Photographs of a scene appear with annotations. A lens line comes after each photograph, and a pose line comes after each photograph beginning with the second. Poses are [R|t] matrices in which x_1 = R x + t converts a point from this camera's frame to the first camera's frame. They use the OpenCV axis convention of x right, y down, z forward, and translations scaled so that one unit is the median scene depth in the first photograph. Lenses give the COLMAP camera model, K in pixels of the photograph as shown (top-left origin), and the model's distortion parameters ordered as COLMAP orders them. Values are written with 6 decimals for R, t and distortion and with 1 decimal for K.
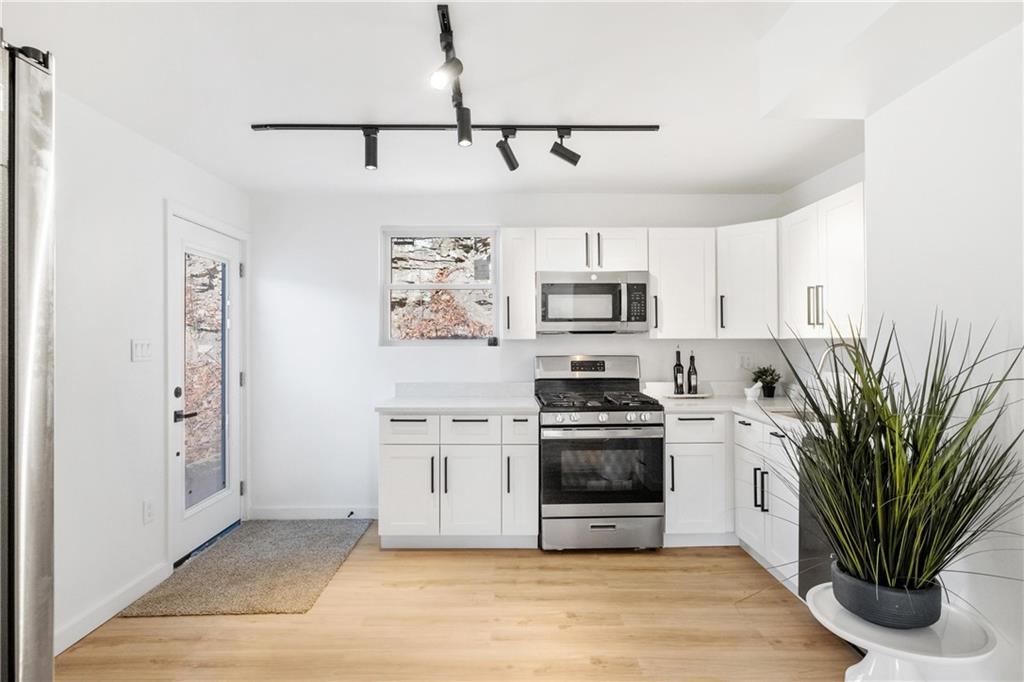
lens RADIAL K [[537.5, 0, 510.6], [0, 537.5, 338.6], [0, 0, 1]] dist [-0.001226, 0.000316]
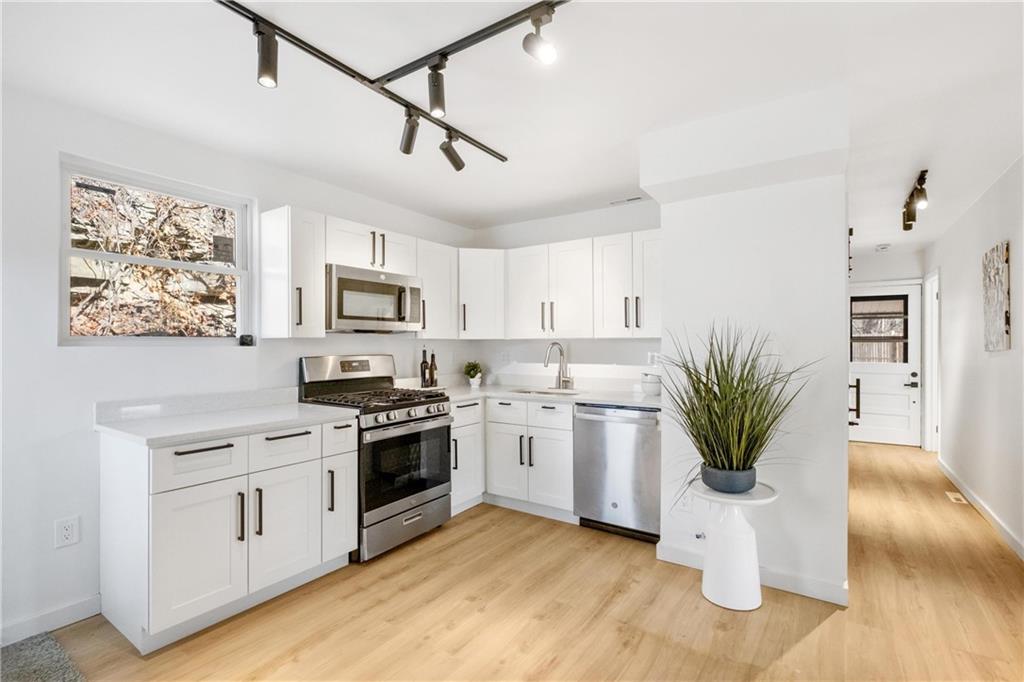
lens RADIAL K [[469.2, 0, 512.0], [0, 469.2, 342.5], [0, 0, 1]] dist [0.000390, 0.000356]
pose [[0.574243, 0.005536, 0.818666, -0.461100], [0.000206, 0.999976, -0.006907, 0.016543], [-0.818685, 0.004135, 0.574228, 0.316186]]
